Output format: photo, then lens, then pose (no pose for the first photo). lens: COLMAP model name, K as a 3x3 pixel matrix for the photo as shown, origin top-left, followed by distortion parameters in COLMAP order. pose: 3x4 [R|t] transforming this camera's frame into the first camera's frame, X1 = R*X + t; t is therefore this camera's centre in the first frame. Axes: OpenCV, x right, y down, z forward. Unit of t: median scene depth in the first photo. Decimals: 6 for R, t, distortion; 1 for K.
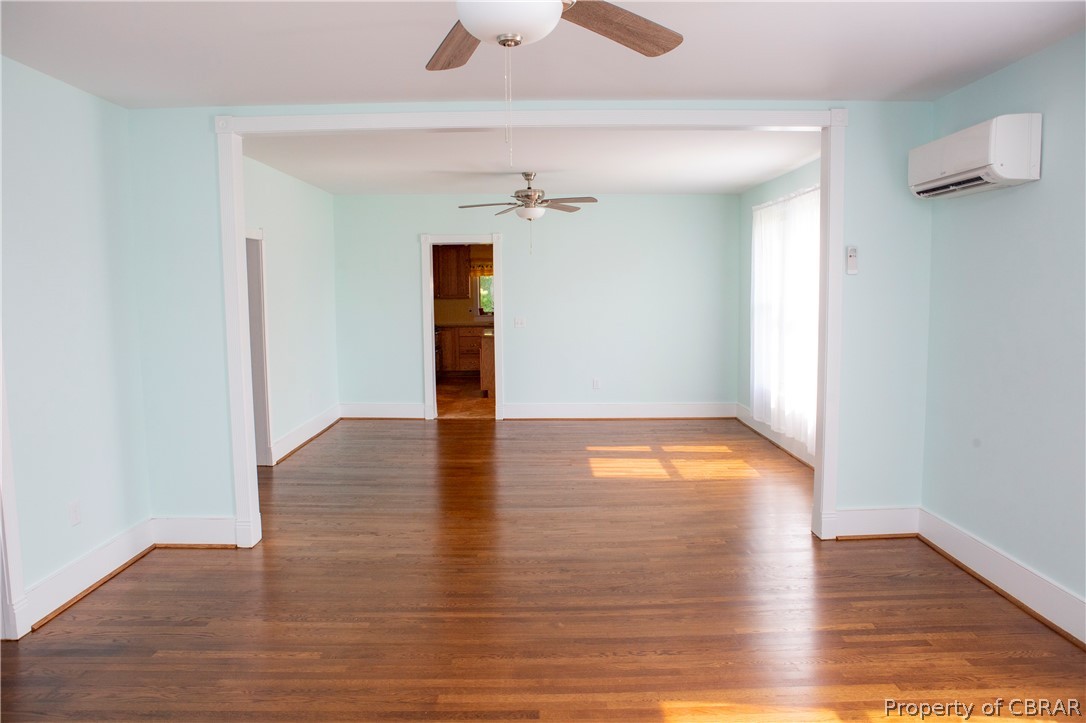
lens RADIAL K [[754.1, 0, 543.4], [0, 754.1, 360.8], [0, 0, 1]] dist [-0.008248, -0.001904]
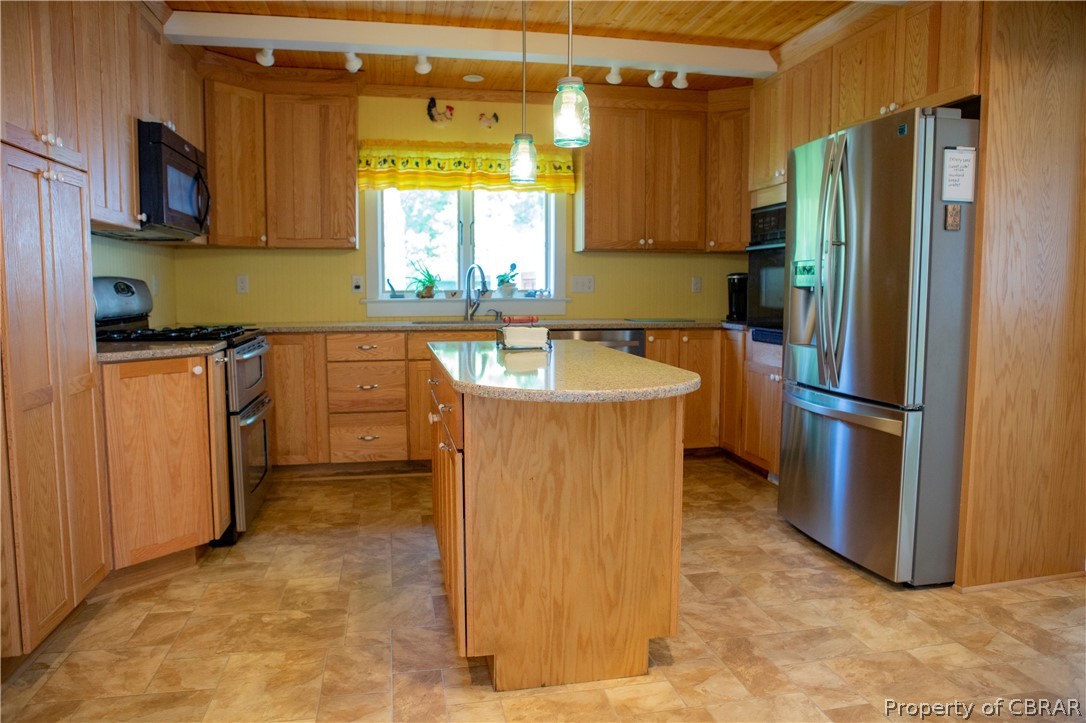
lens RADIAL K [[754.1, 0, 542.7], [0, 754.1, 360.1], [0, 0, 1]] dist [-0.008248, -0.001904]
pose [[0.985591, -0.003338, 0.169114, -0.071438], [0.004663, 0.999961, -0.007438, -0.027774], [-0.169083, 0.008120, 0.985568, 0.633601]]
